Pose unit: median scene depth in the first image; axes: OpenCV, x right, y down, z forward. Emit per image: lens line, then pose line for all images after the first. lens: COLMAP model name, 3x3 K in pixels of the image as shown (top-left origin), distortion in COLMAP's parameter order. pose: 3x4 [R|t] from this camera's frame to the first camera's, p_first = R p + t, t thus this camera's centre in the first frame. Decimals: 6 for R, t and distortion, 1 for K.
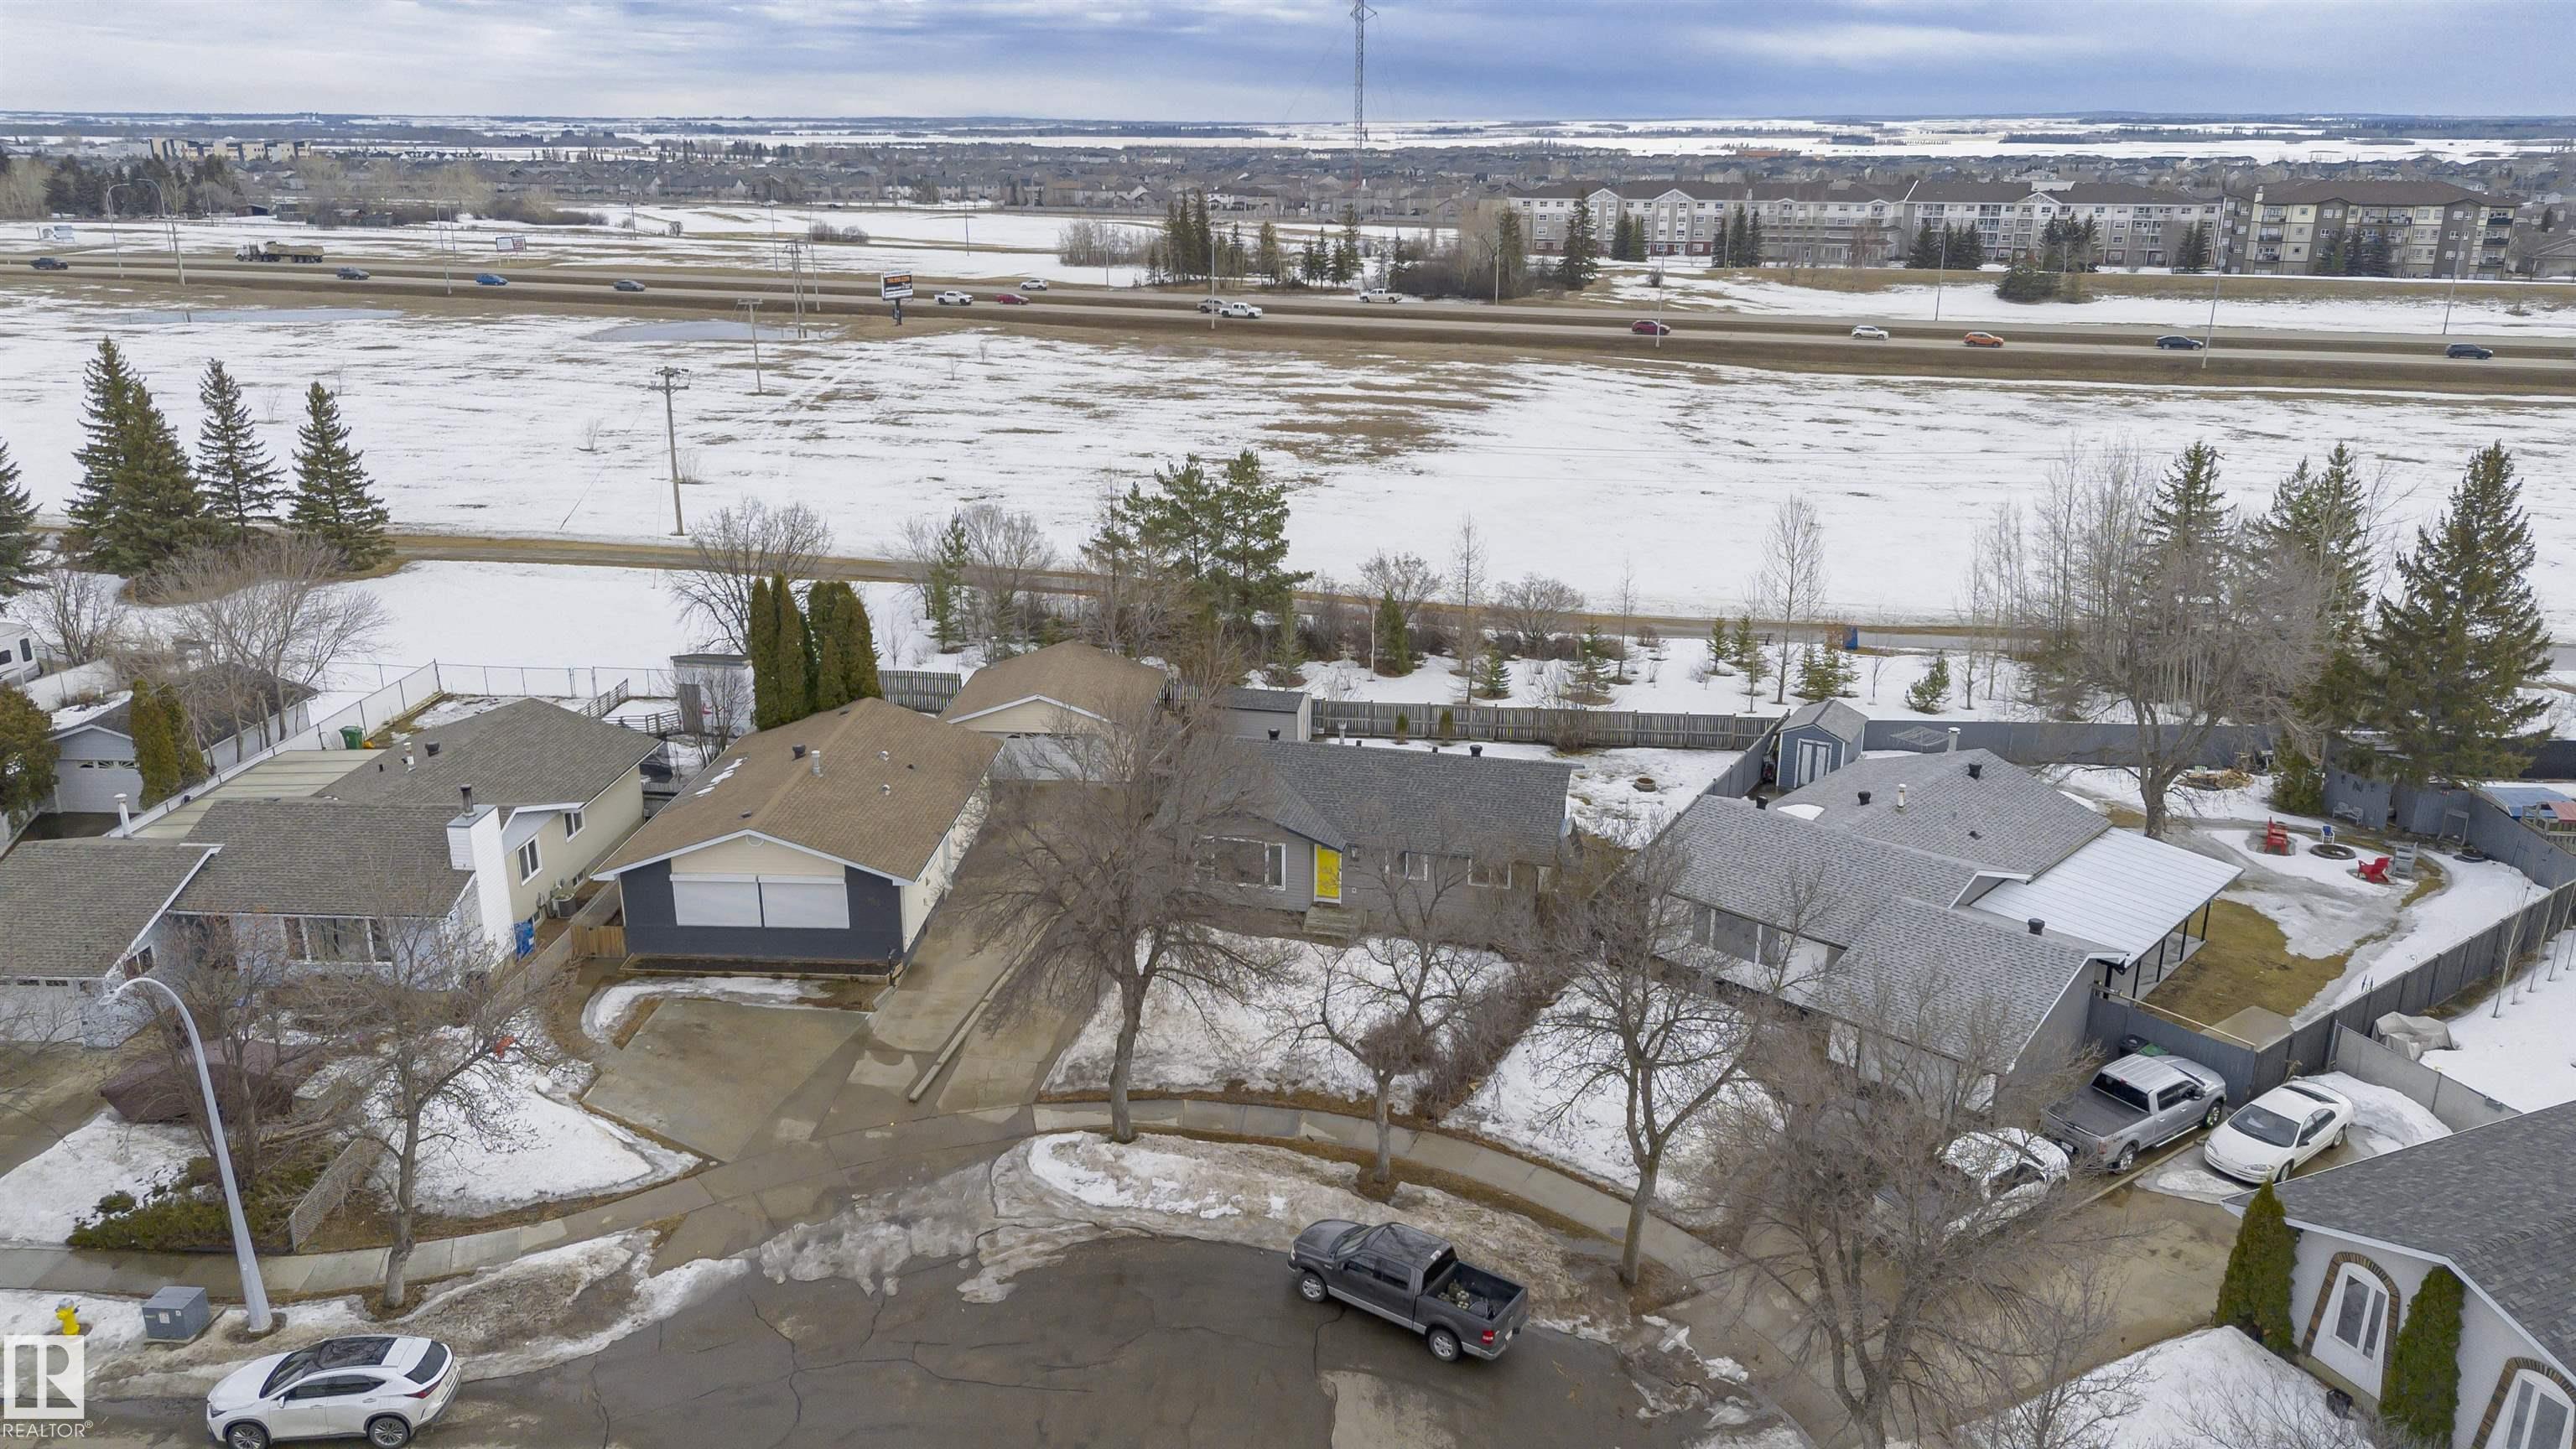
lens RADIAL K [[1804.6, 0, 1288.0], [0, 1804.6, 724.5], [0, 0, 1]] dist [0.066887, -0.070115]
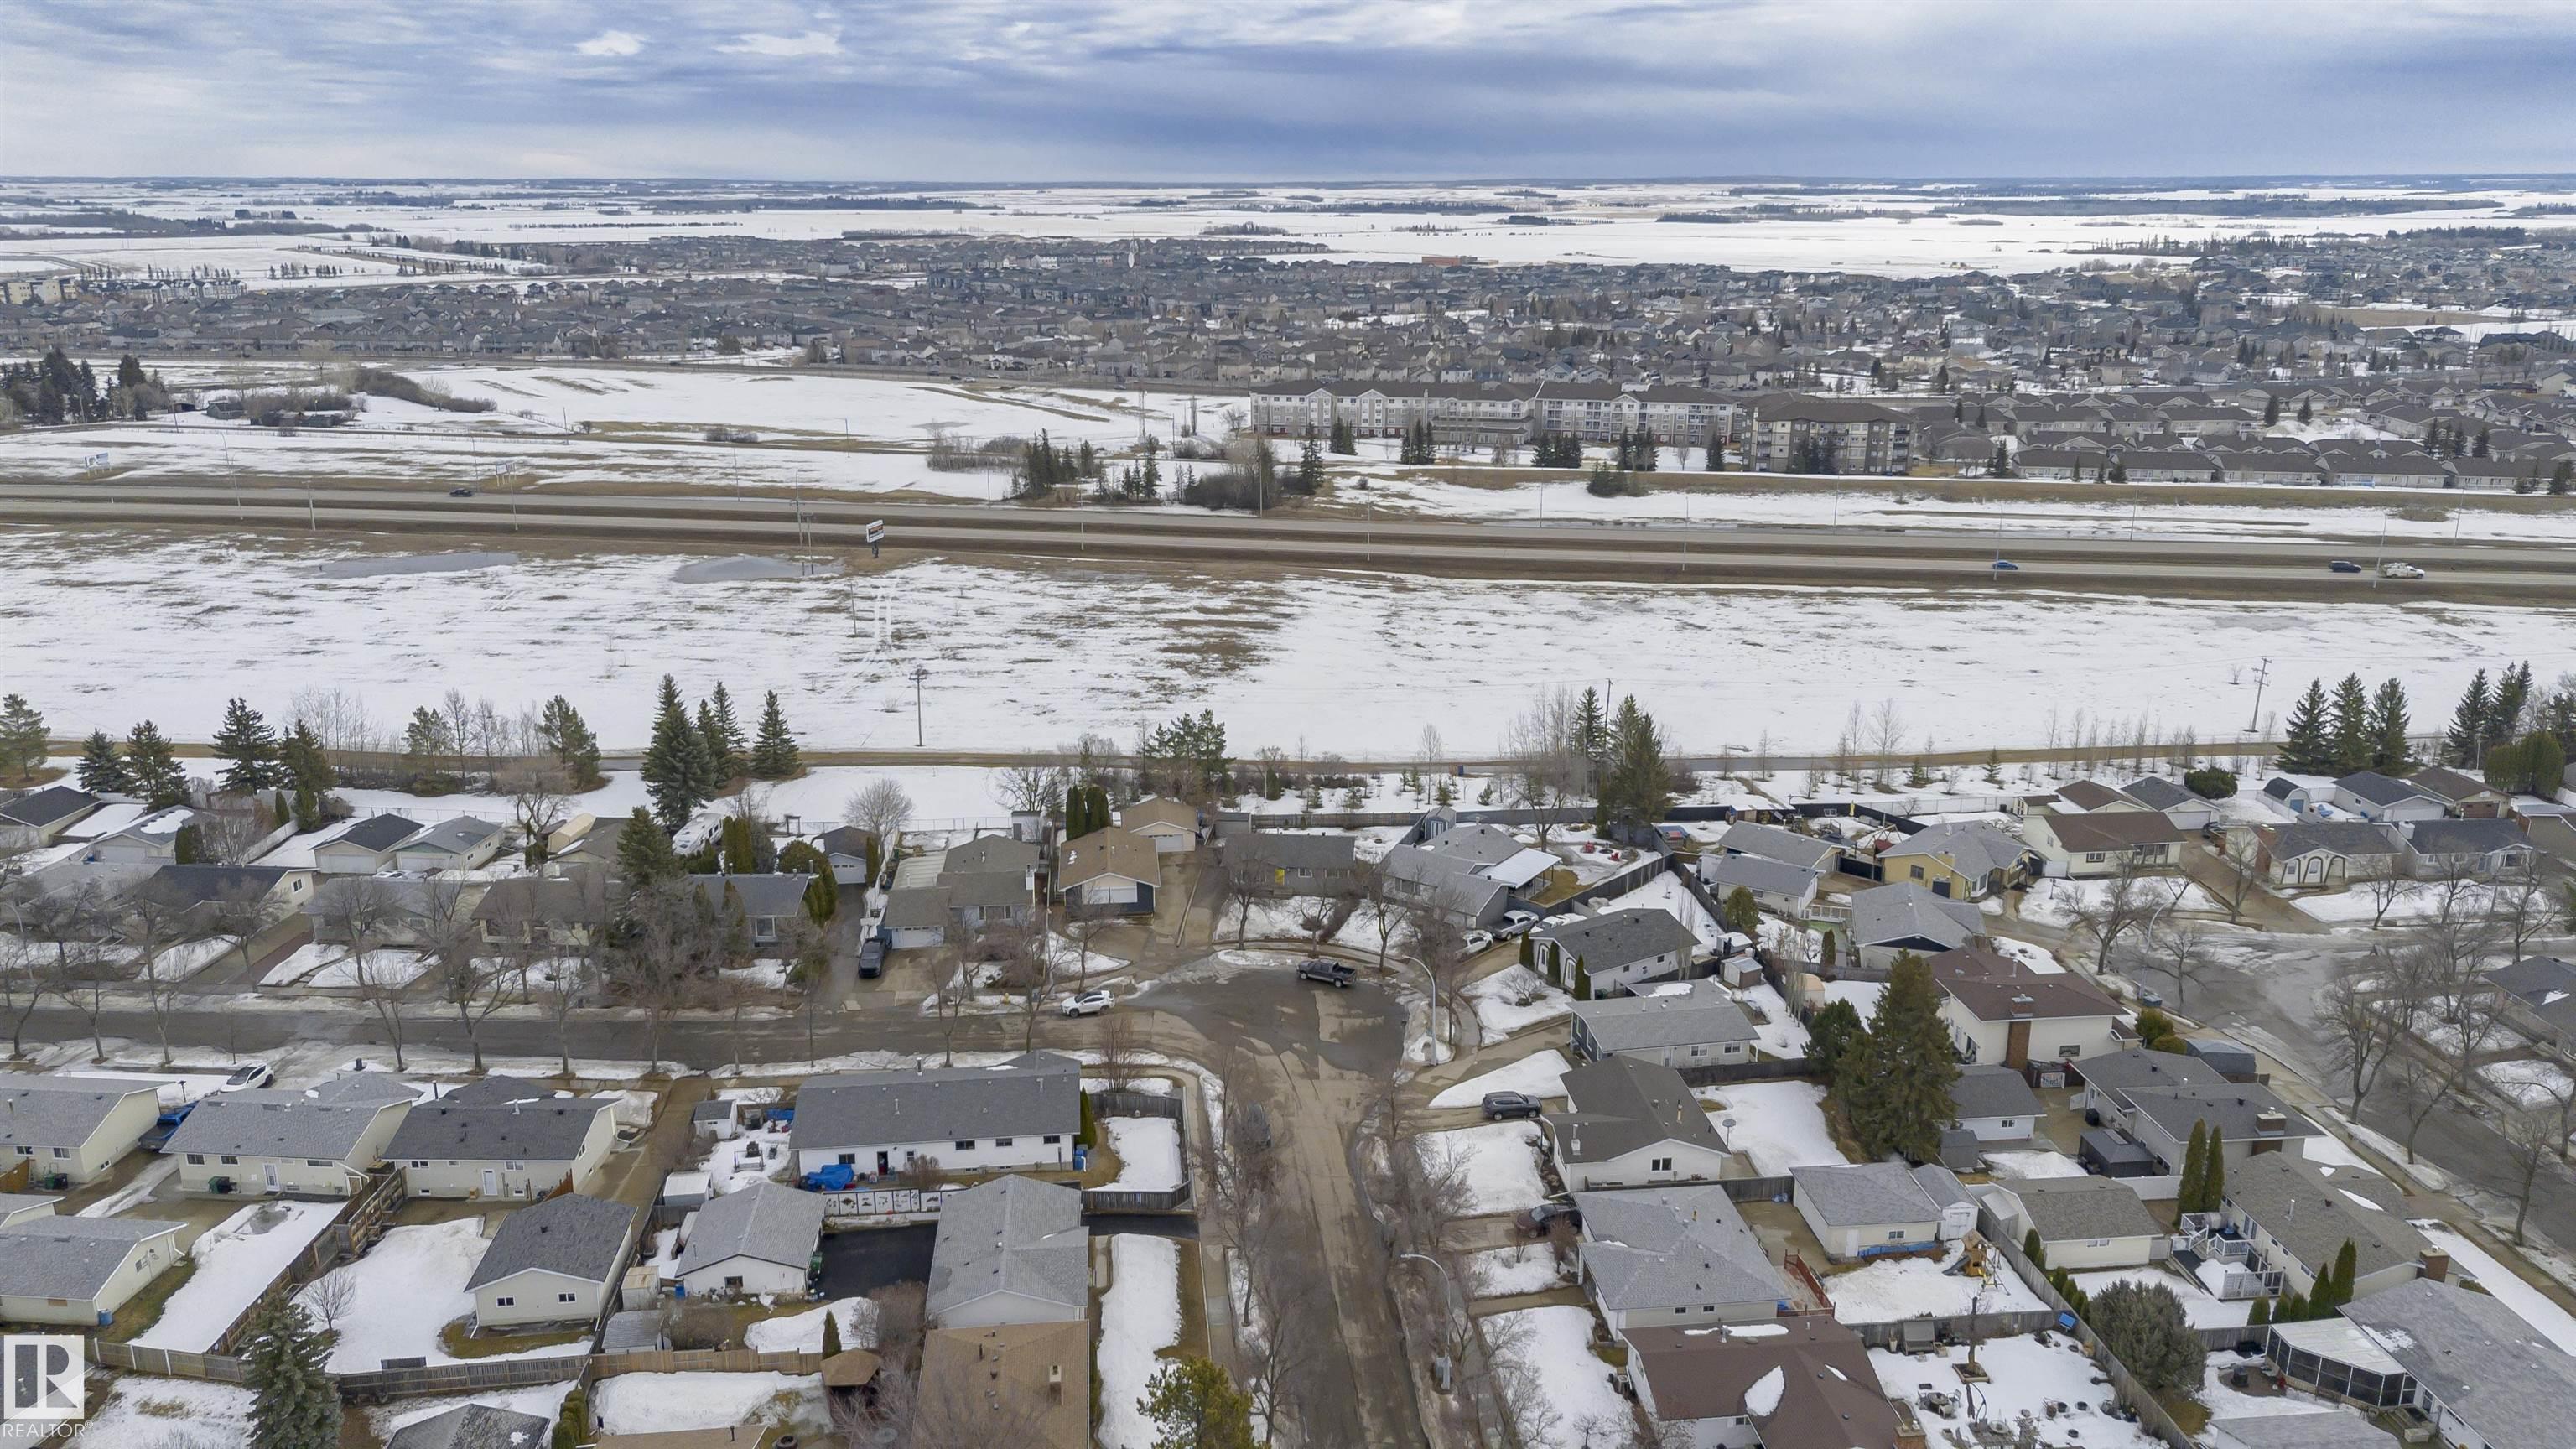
lens RADIAL K [[1776.6, 0, 1288.0], [0, 1776.6, 724.5], [0, 0, 1]] dist [0.104356, -0.146595]
pose [[0.987662, -0.046506, 0.149536, -0.161433], [0.050753, 0.998406, -0.024708, -0.040400], [-0.148149, 0.031993, 0.988447, -0.800230]]
